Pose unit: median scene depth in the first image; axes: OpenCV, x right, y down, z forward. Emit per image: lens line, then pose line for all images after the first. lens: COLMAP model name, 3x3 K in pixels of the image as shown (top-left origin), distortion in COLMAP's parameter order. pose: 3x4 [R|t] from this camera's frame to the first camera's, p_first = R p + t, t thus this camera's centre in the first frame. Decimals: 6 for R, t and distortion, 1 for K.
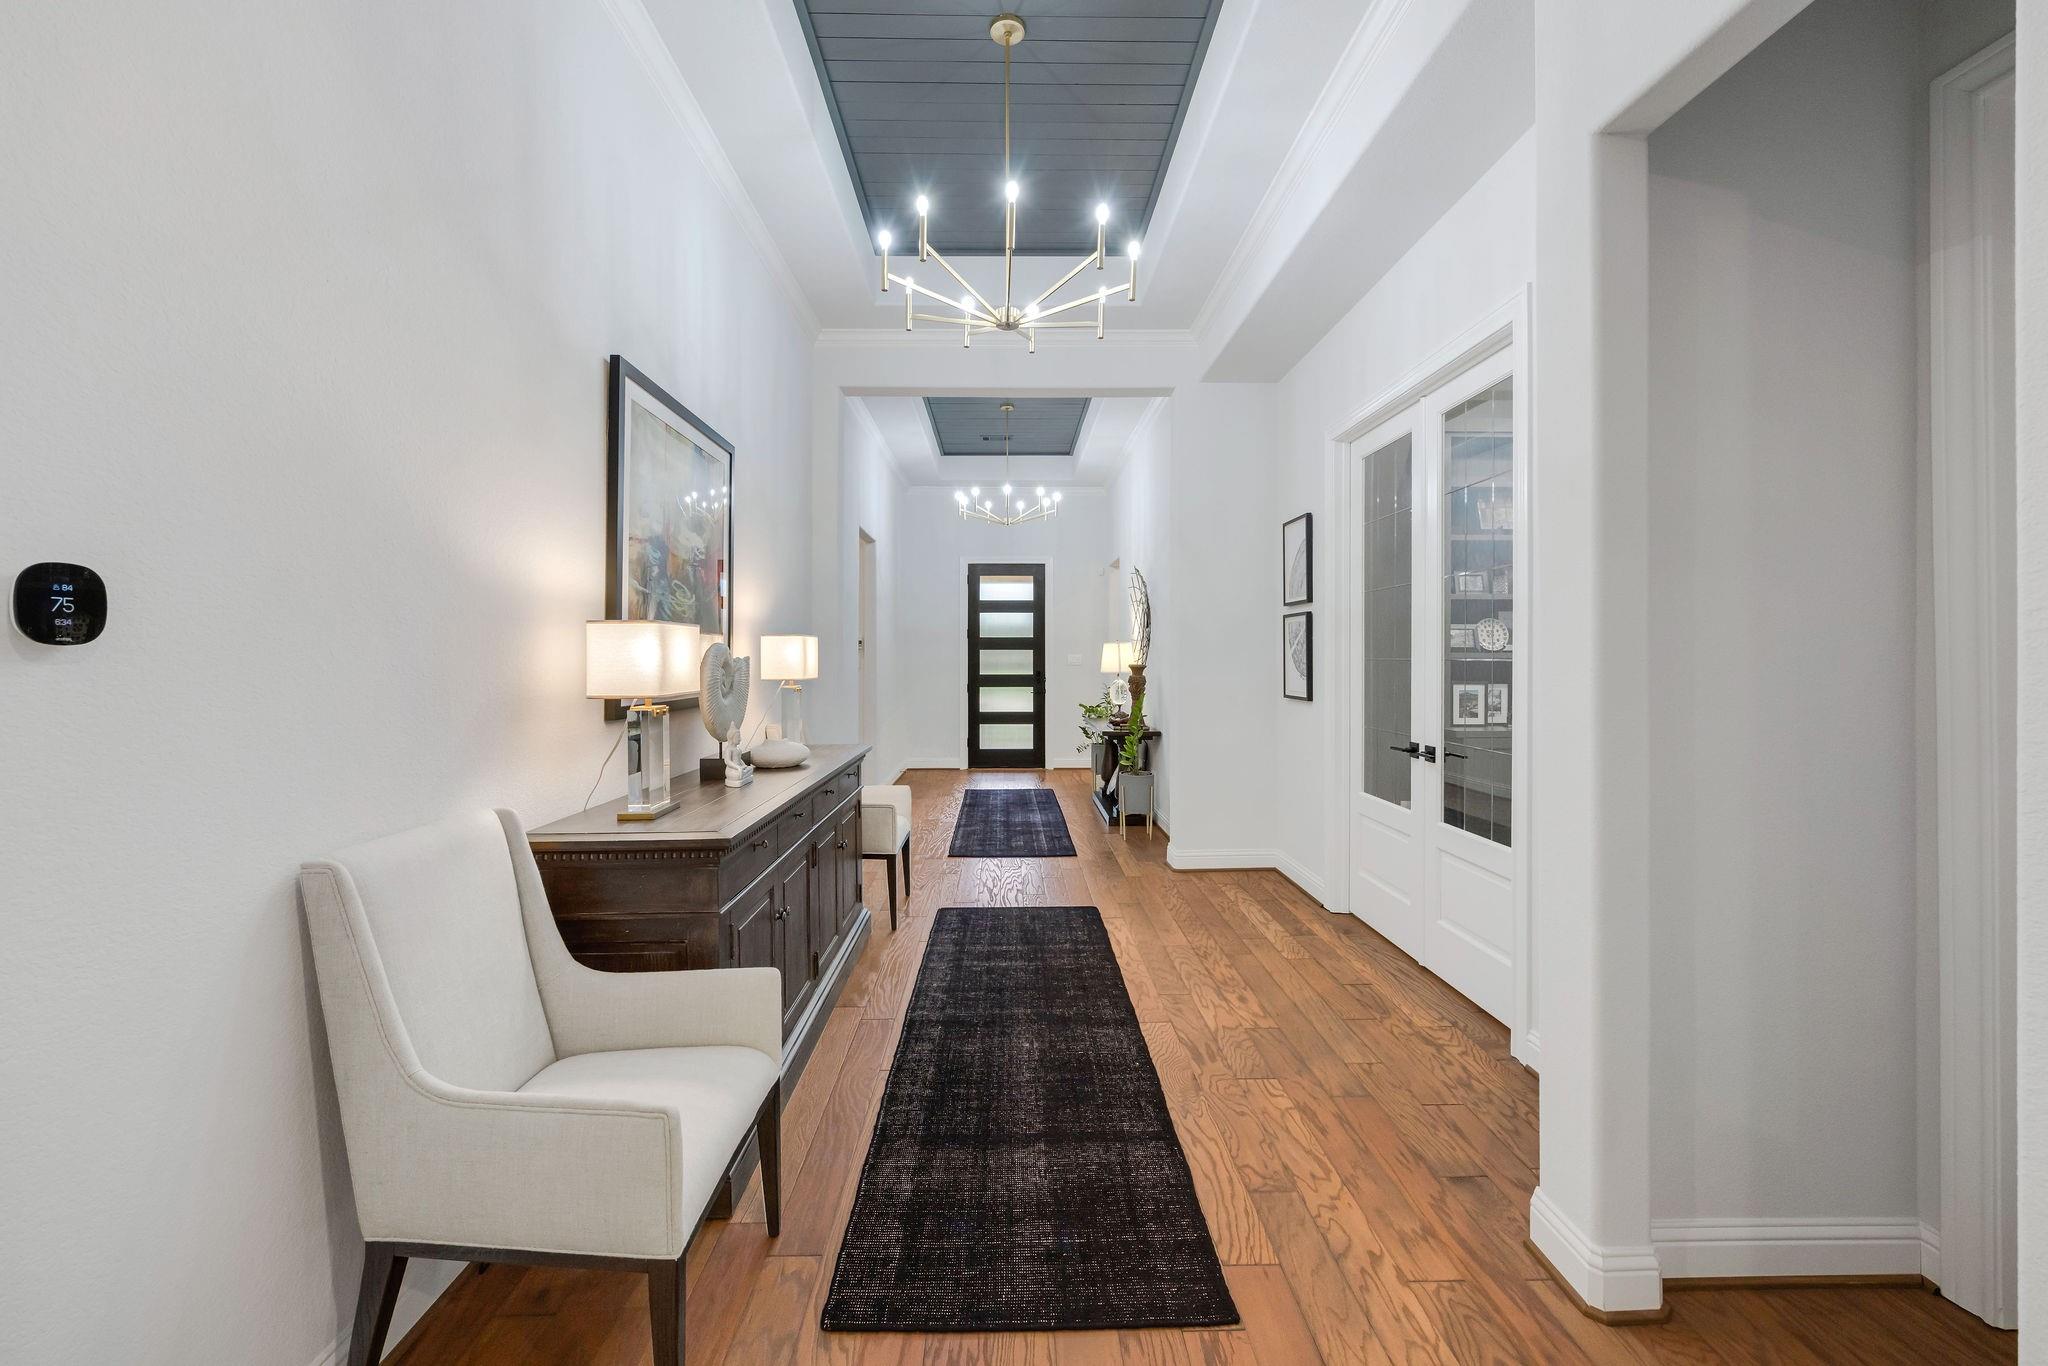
lens RADIAL K [[816.4, 0, 1019.6], [0, 816.4, 657.7], [0, 0, 1]] dist [-0.001419, -0.000134]
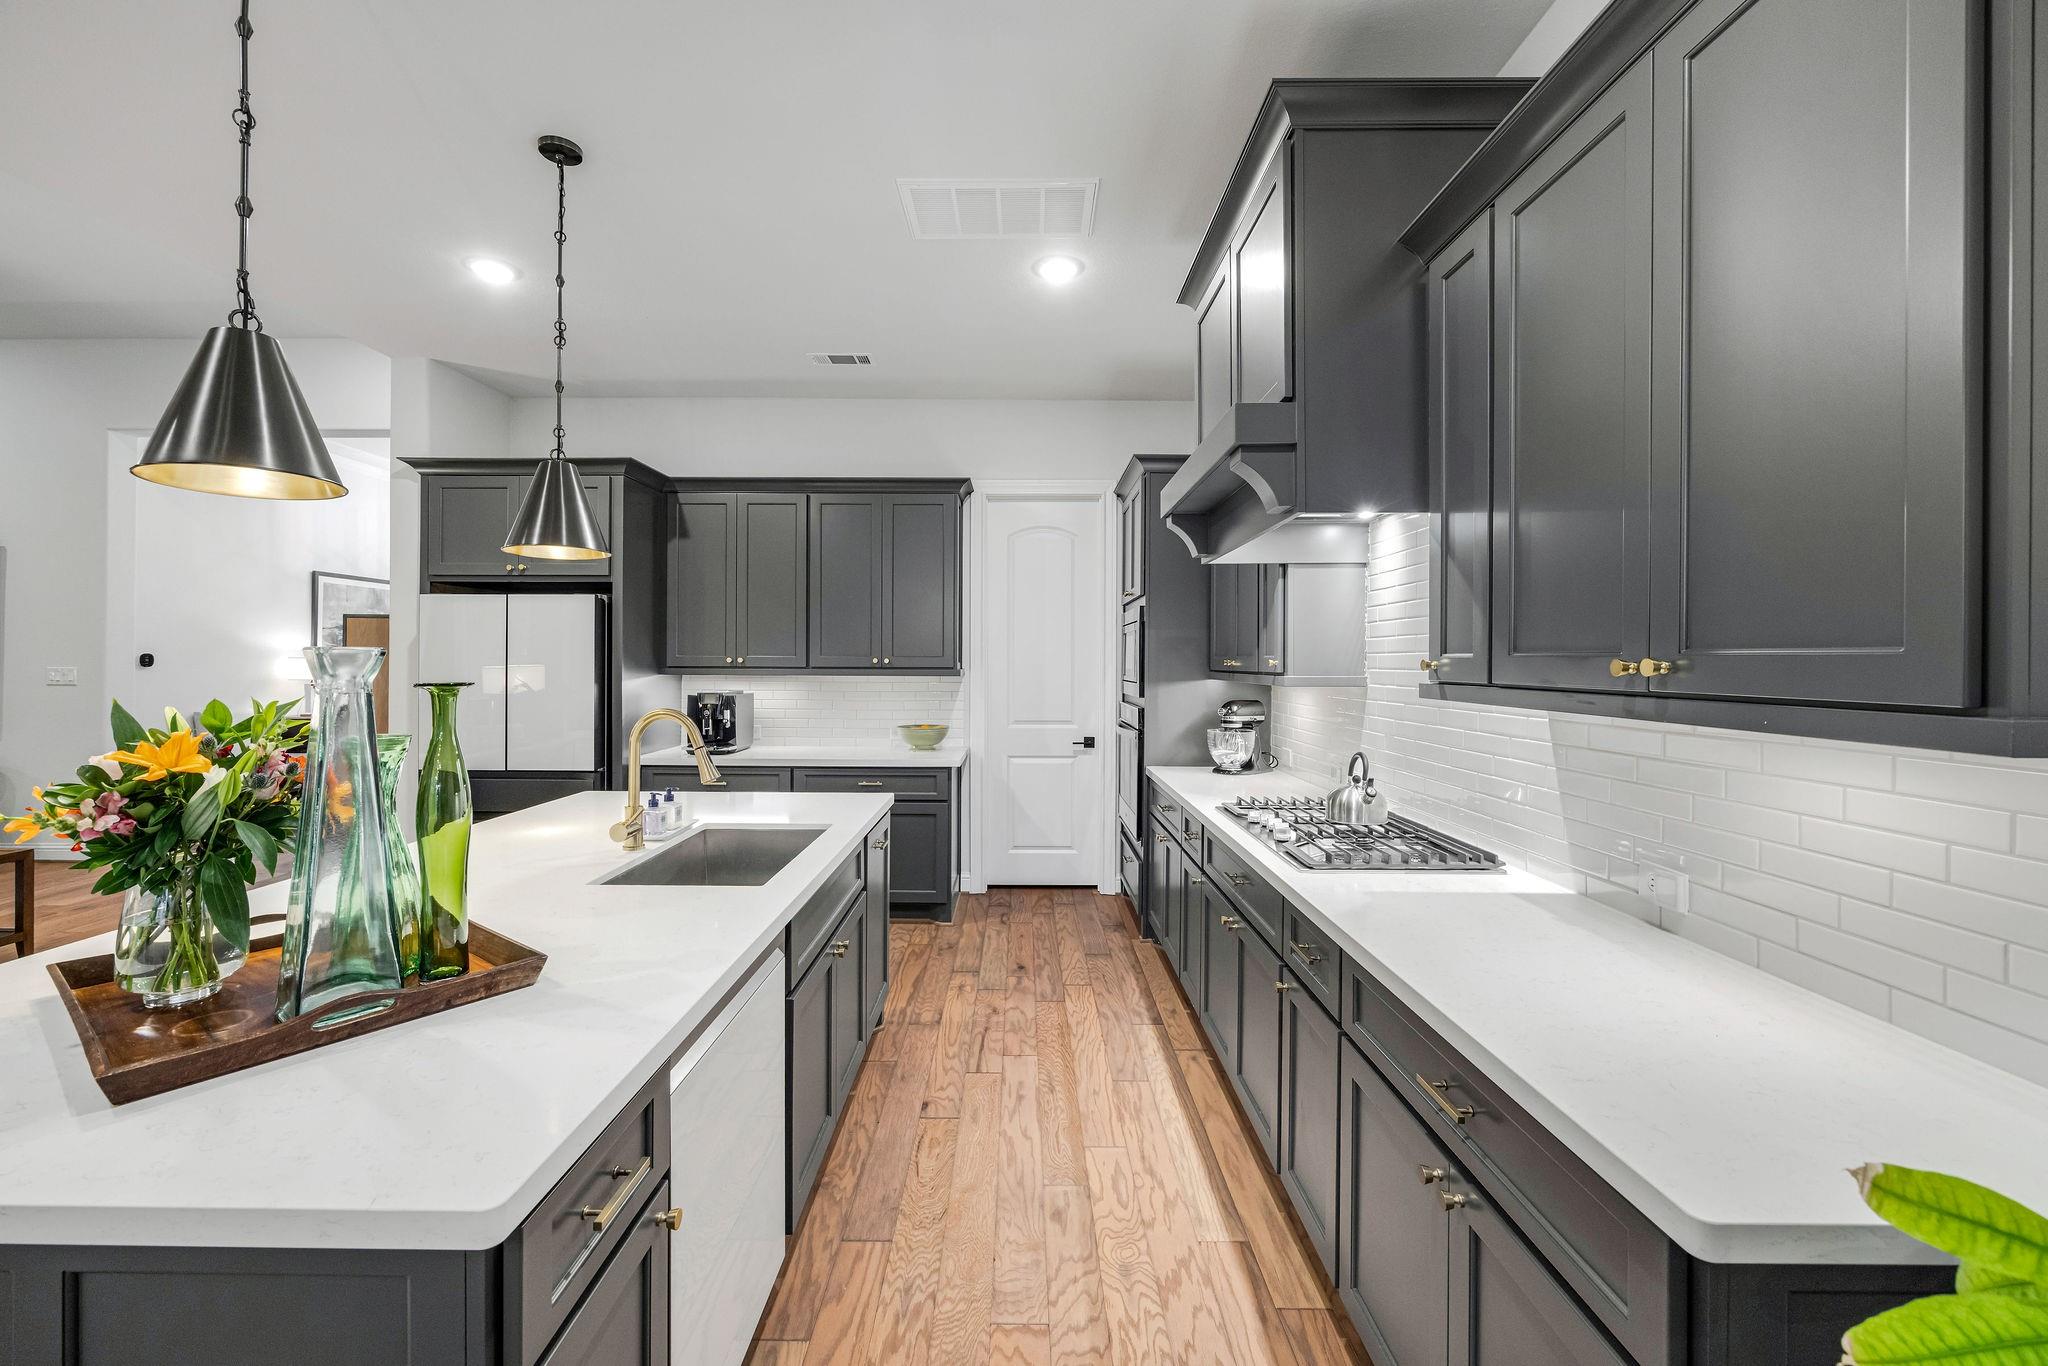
lens RADIAL K [[816.4, 0, 1012.4], [0, 816.4, 661.9], [0, 0, 1]] dist [-0.001419, -0.000134]
pose [[0.999869, 0.006356, -0.014863, 1.766105], [-0.006399, 0.999976, -0.002814, -0.028922], [0.014845, 0.002909, 0.999886, -1.642575]]
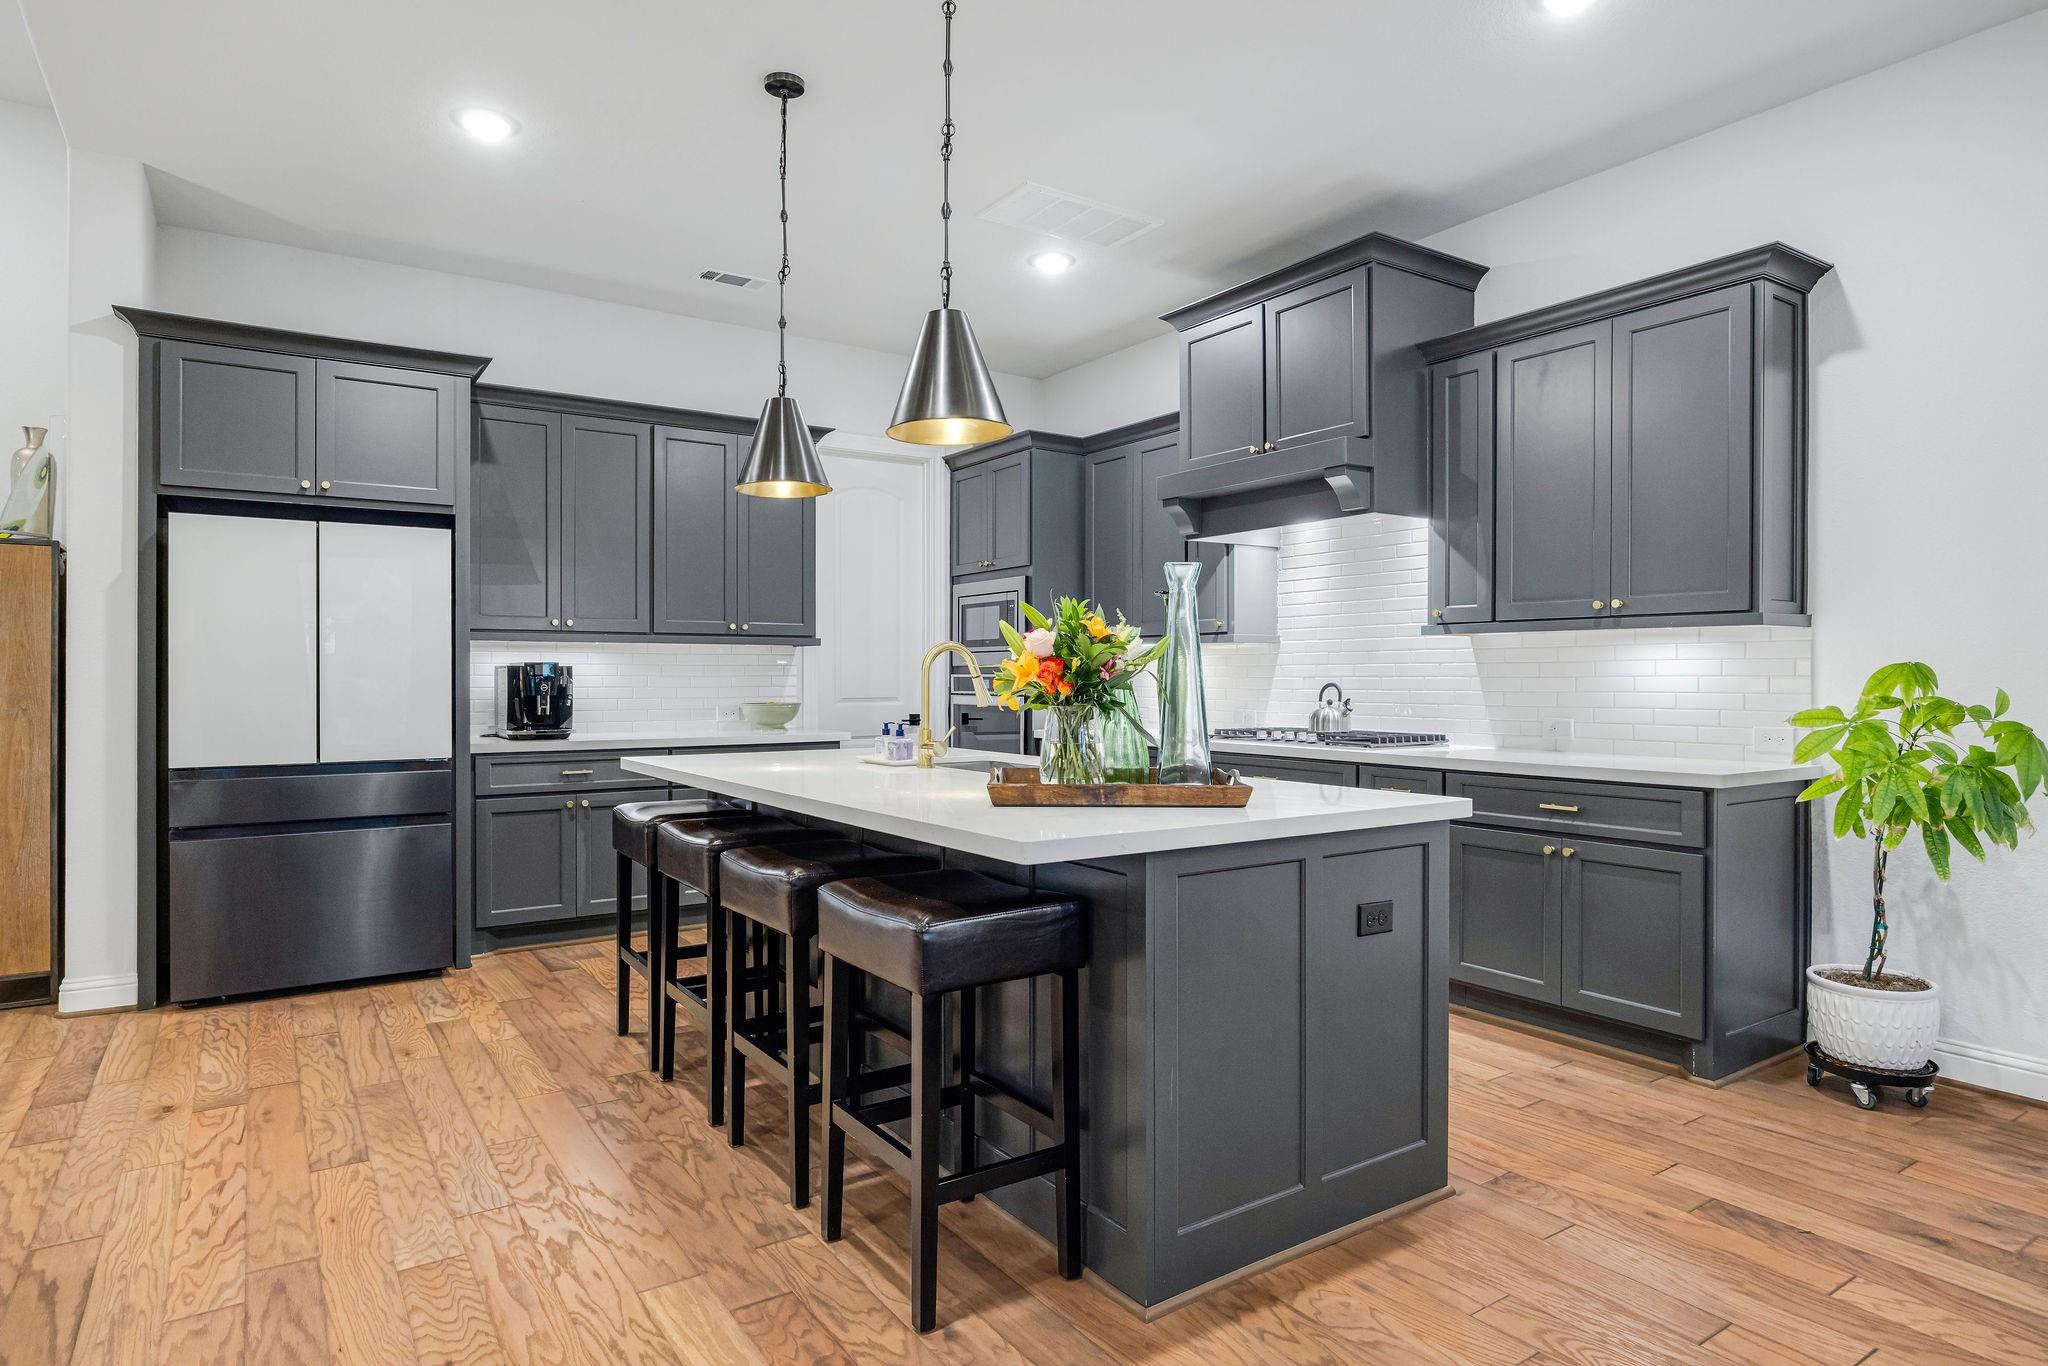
lens RADIAL K [[1138.9, 0, 1007.3], [0, 1138.9, 677.0], [0, 0, 1]] dist [-0.000103, 0.000107]
pose [[0.838569, 0.000592, 0.544795, 0.841999], [0.000696, 0.999997, -0.002157, 0.053299], [-0.544794, 0.002188, 0.838567, -1.914667]]
